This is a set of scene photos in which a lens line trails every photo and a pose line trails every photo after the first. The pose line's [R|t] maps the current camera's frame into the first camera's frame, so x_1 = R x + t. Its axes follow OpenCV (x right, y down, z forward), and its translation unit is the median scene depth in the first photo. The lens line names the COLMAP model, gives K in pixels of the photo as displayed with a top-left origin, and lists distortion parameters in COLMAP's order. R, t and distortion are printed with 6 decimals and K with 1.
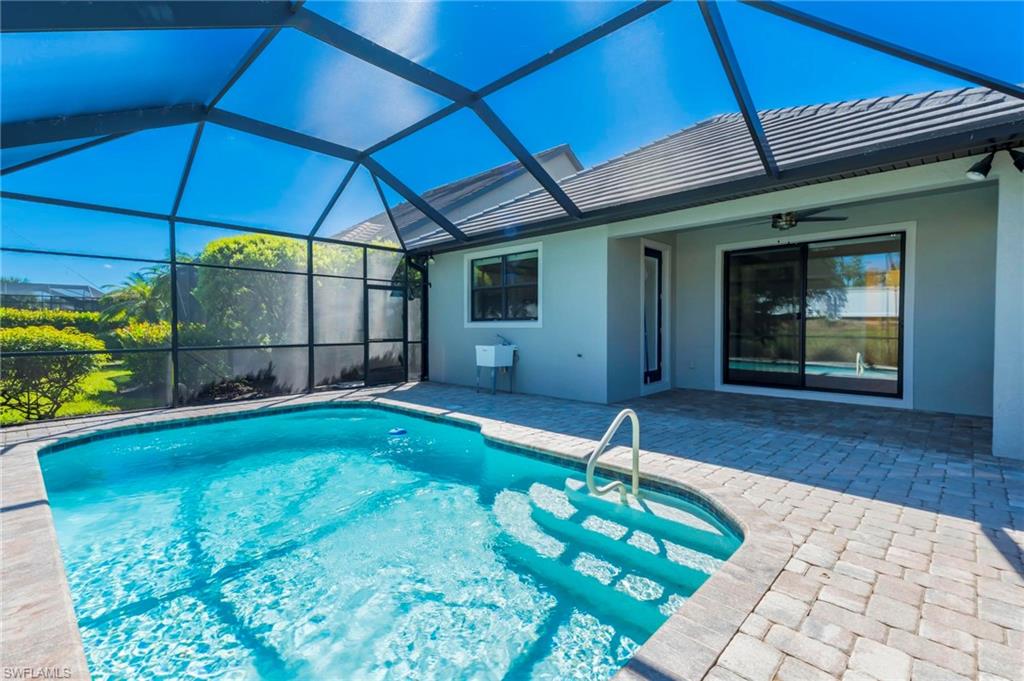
lens RADIAL K [[469.5, 0, 512.0], [0, 469.5, 340.5], [0, 0, 1]] dist [0.001103, -0.000102]
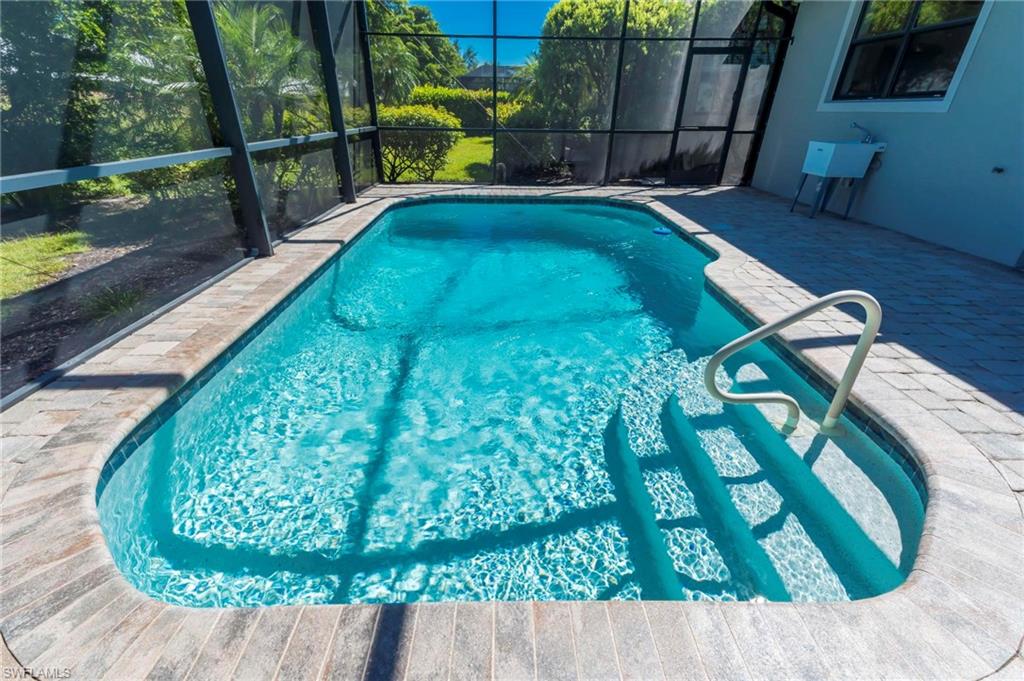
lens RADIAL K [[484.4, 0, 512.0], [0, 484.4, 340.5], [0, 0, 1]] dist [-0.003242, -0.000319]
pose [[0.703284, 0.314966, -0.637328, 0.160328], [-0.034272, 0.910477, 0.412138, 0.000936], [0.710082, -0.268008, 0.651119, 0.177343]]
